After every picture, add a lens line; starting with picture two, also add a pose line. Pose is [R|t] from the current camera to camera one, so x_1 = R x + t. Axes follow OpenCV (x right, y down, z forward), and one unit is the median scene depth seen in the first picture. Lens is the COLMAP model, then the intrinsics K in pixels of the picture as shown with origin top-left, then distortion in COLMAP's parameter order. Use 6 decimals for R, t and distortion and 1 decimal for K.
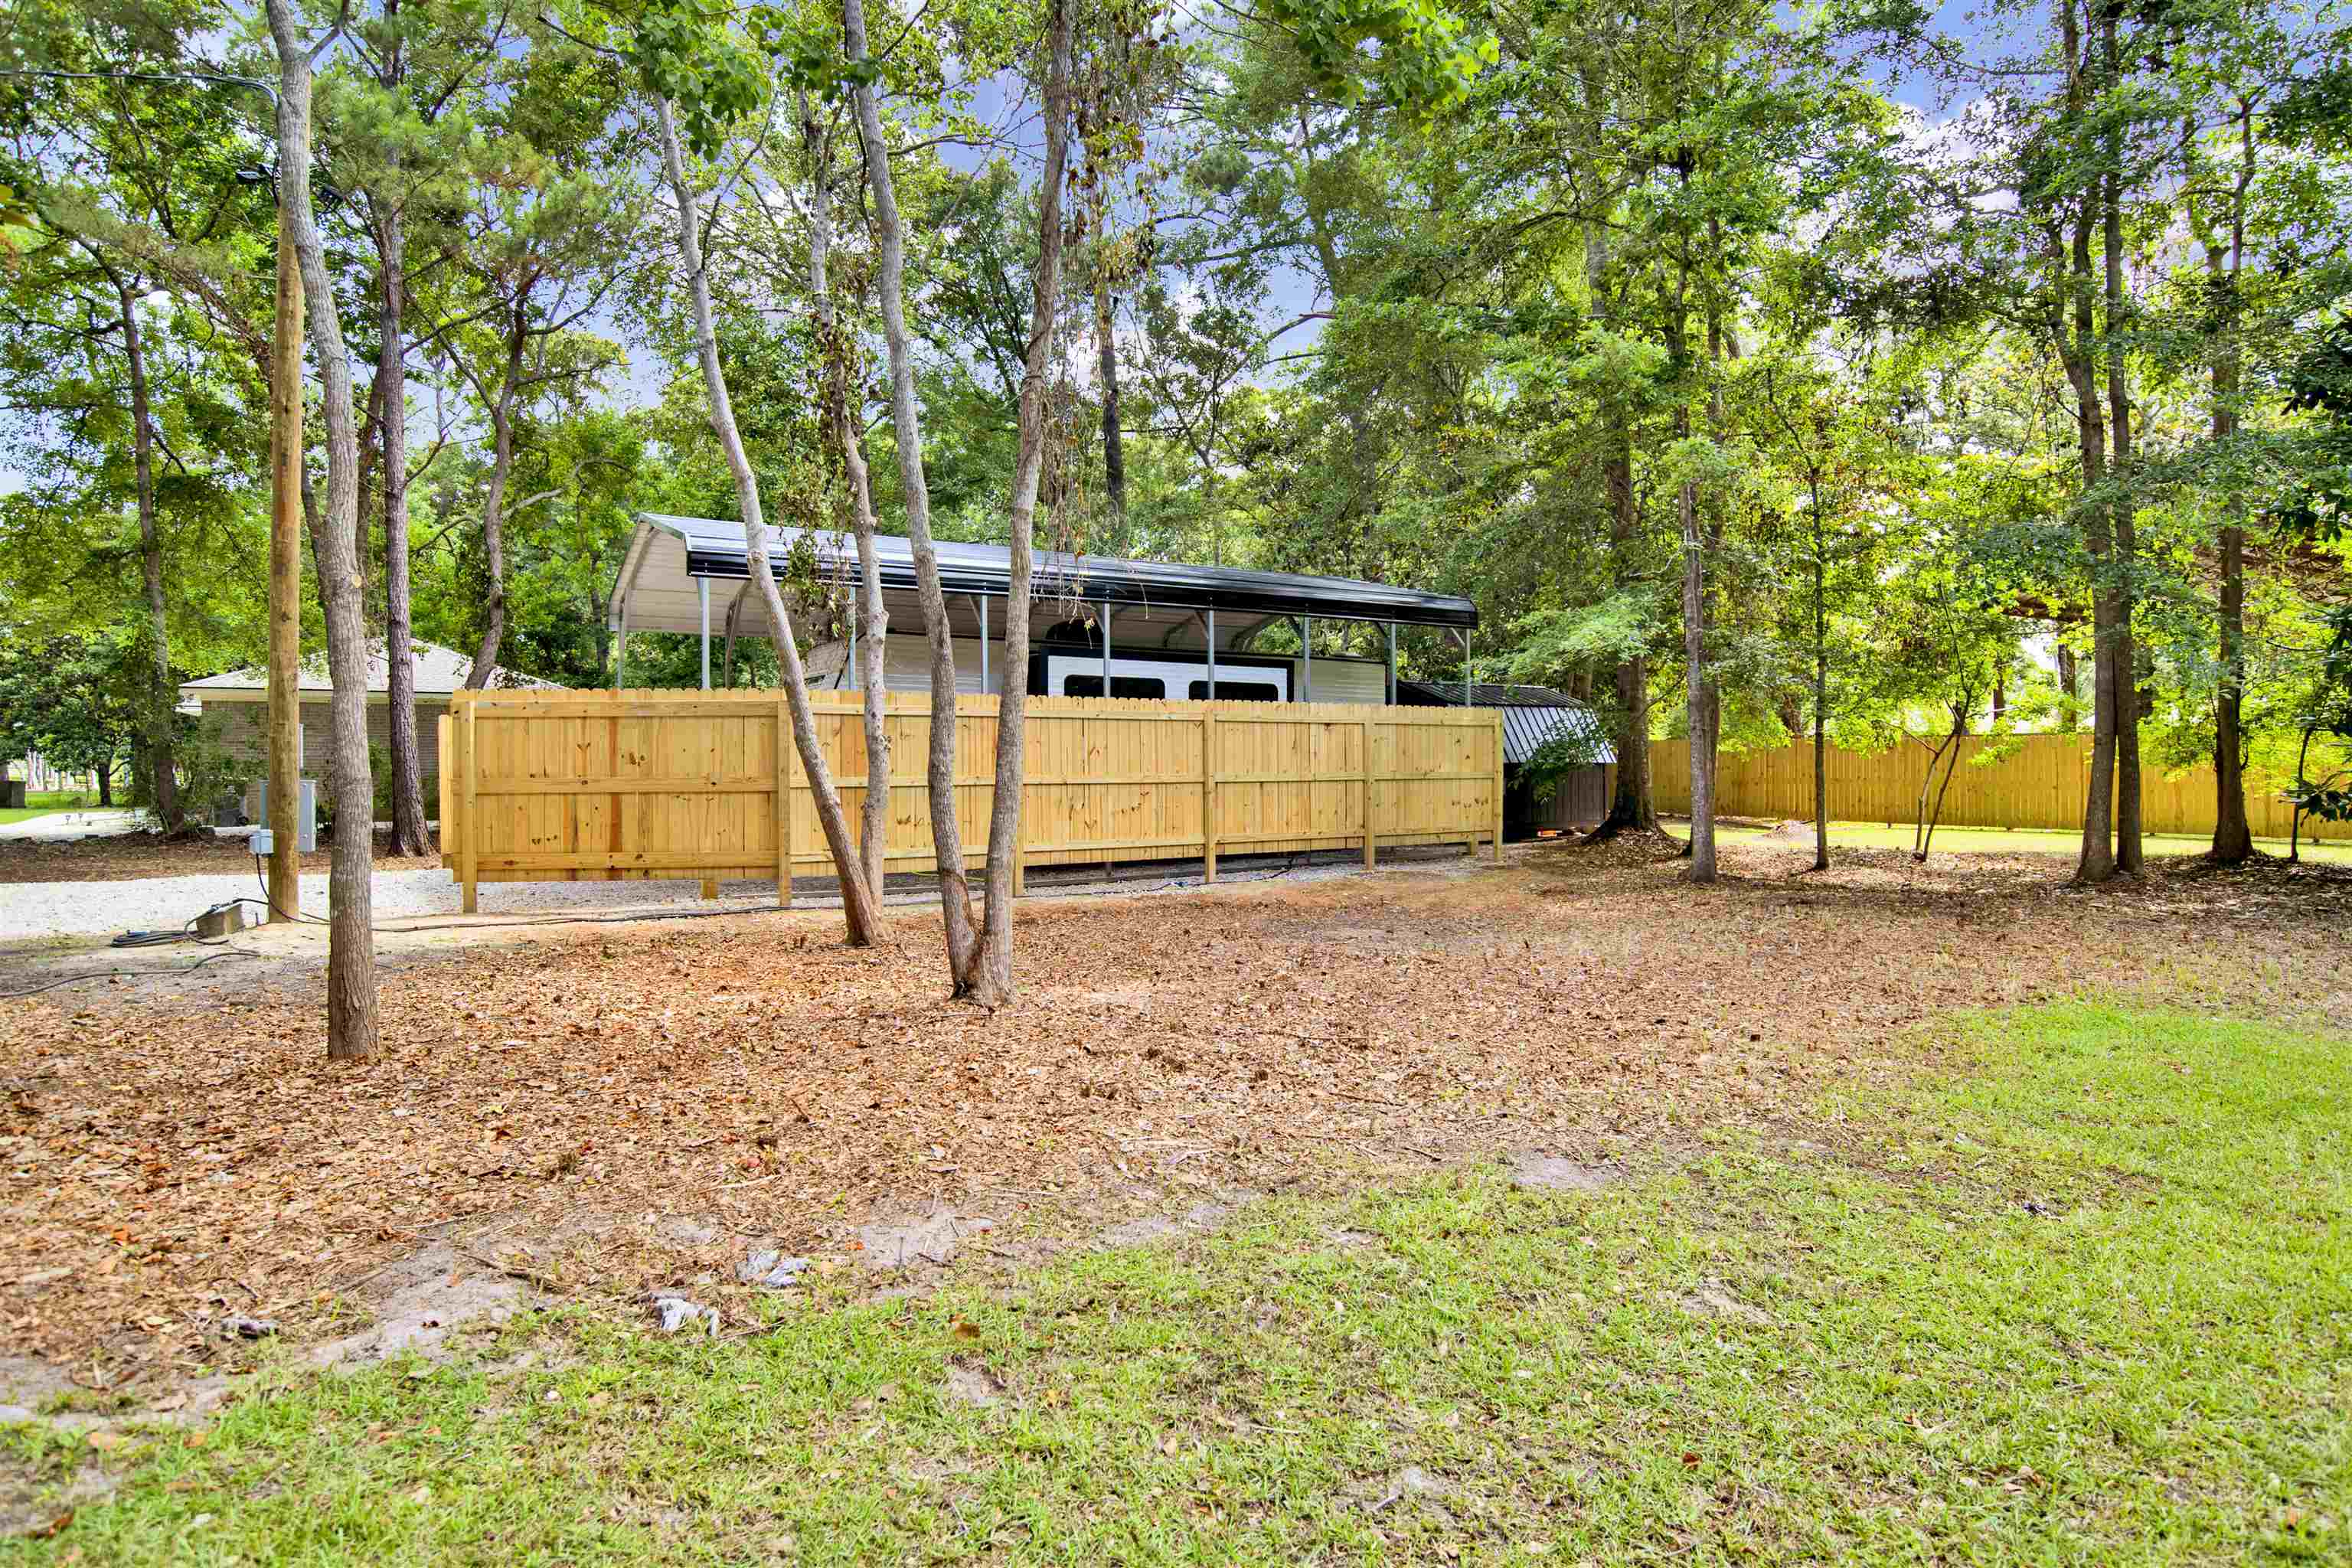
lens RADIAL K [[1229.6, 0, 1184.5], [0, 1229.6, 776.2], [0, 0, 1]] dist [-0.069713, 0.025393]
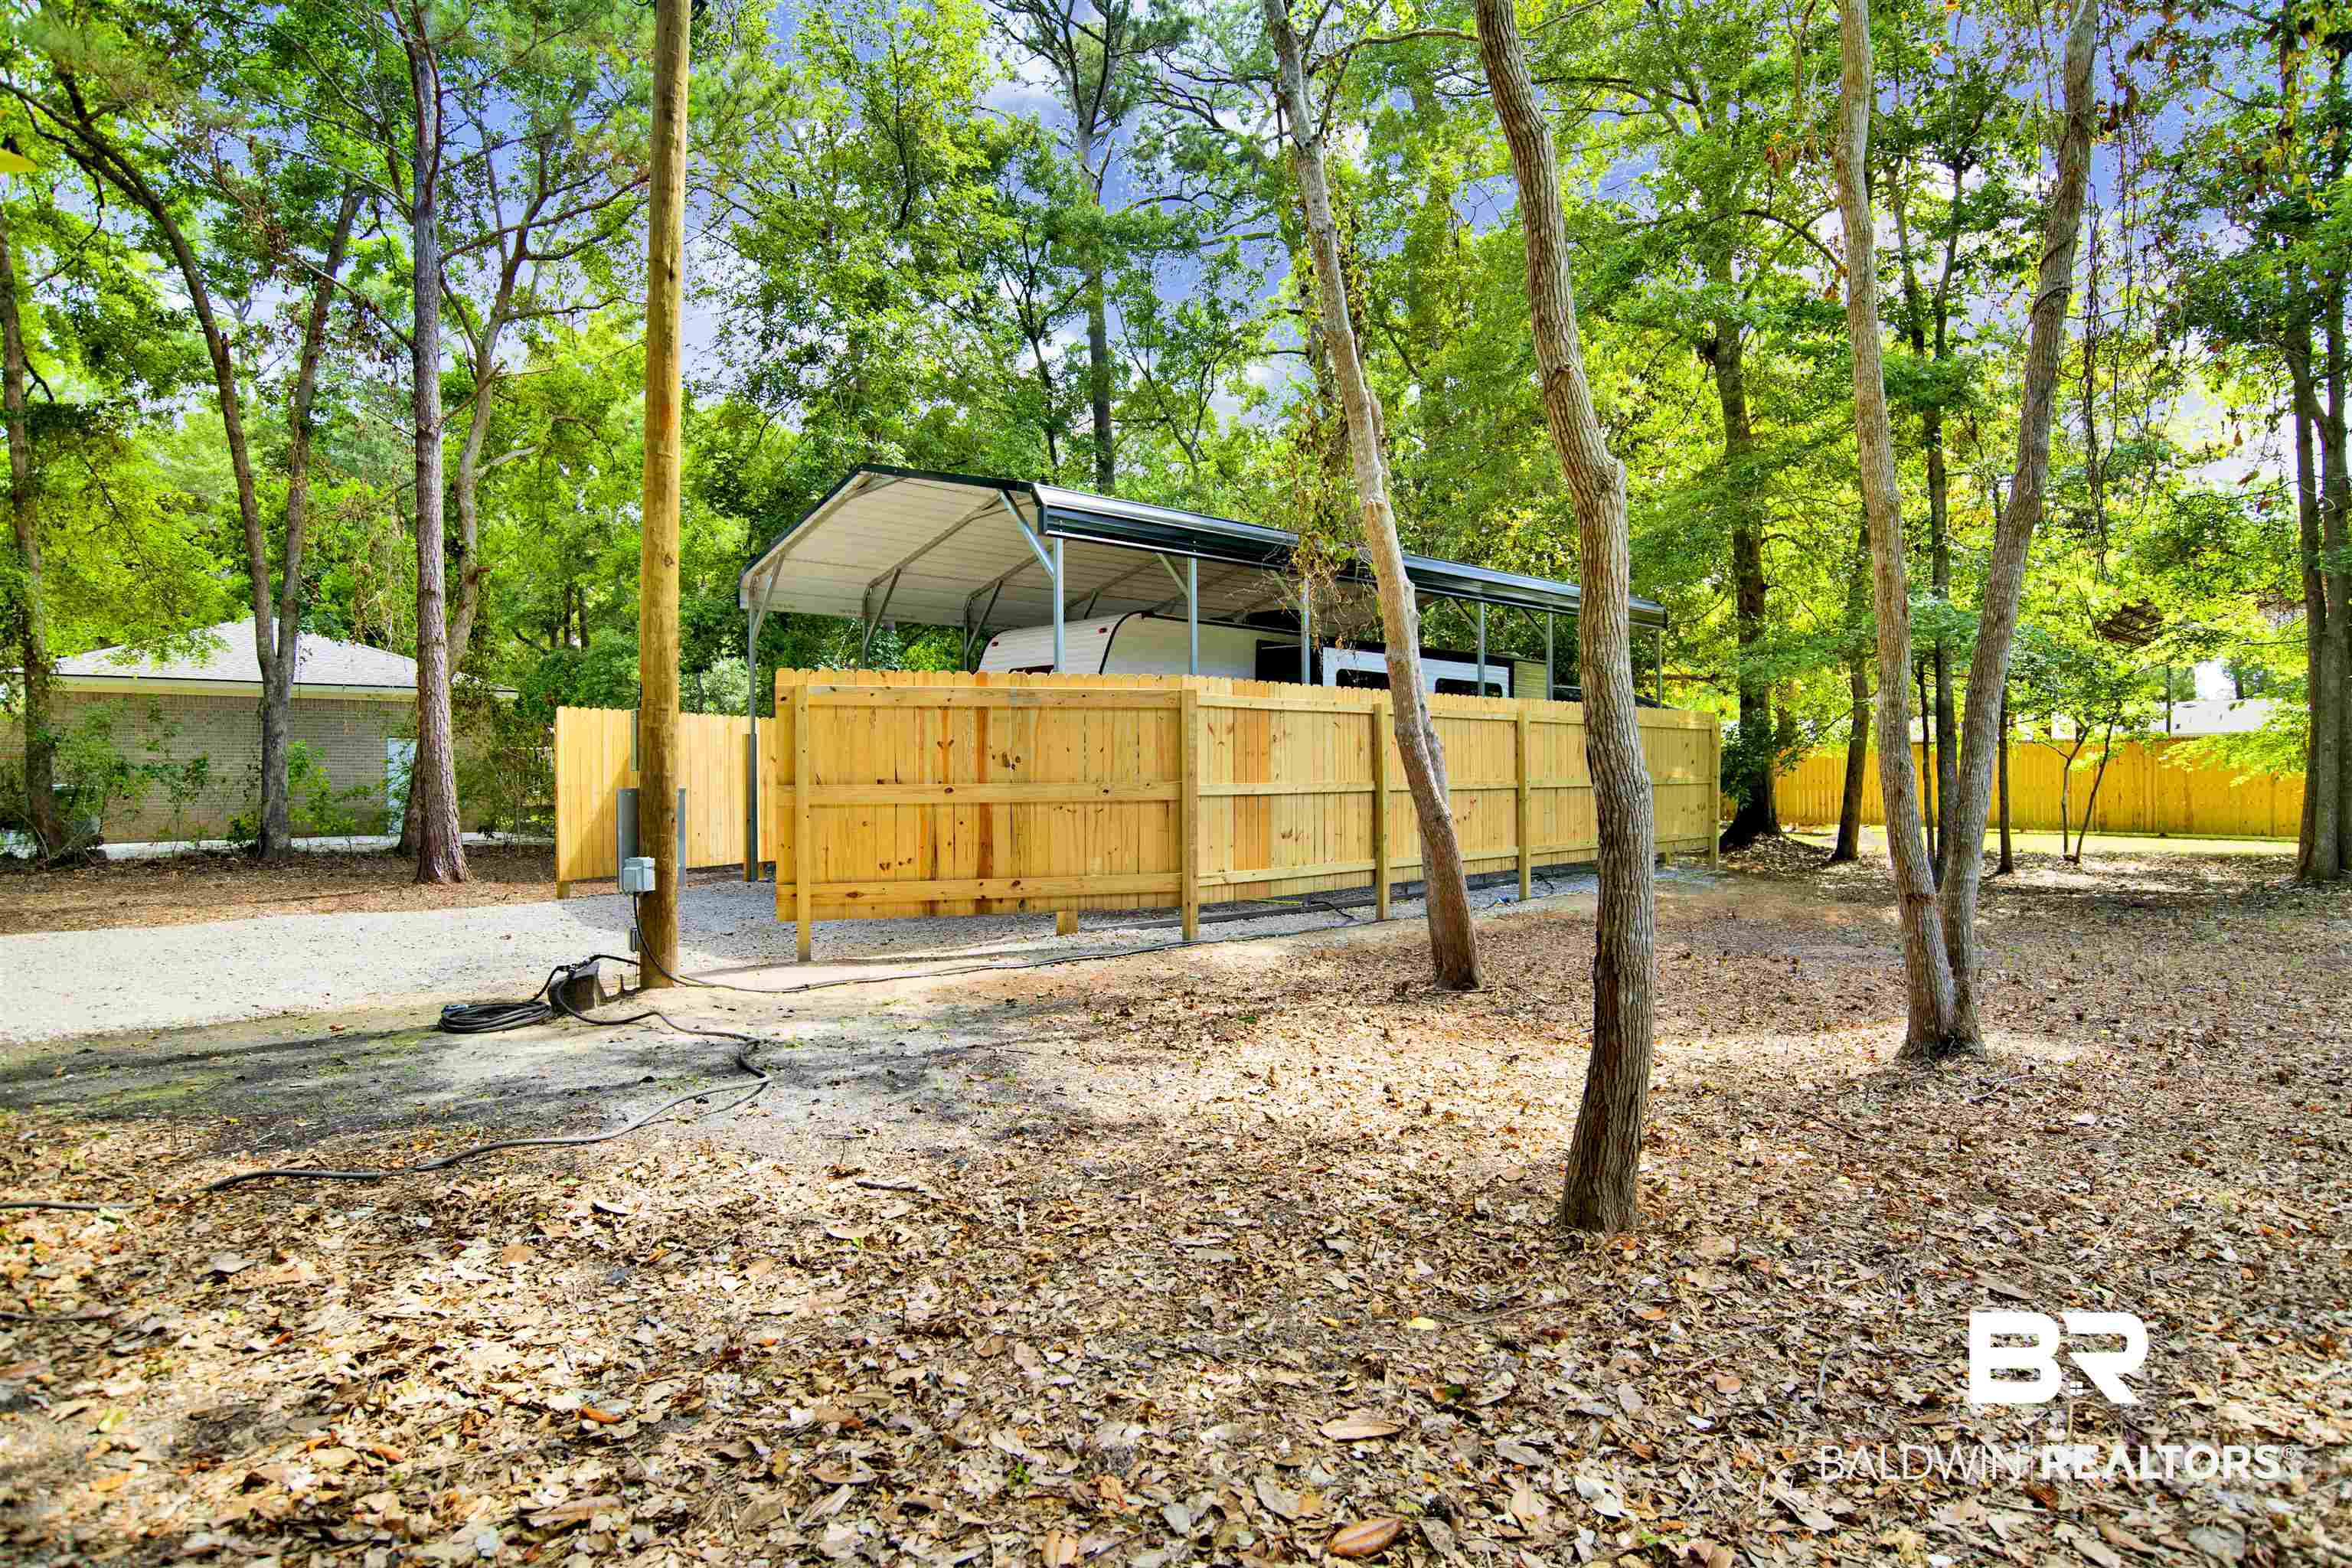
lens RADIAL K [[1229.6, 0, 1184.5], [0, 1229.6, 776.2], [0, 0, 1]] dist [-0.069713, 0.025393]
pose [[0.983829, -0.000996, 0.179106, -0.341693], [0.002074, 0.999981, -0.005835, 0.000578], [-0.179096, 0.006113, 0.983813, 0.133312]]
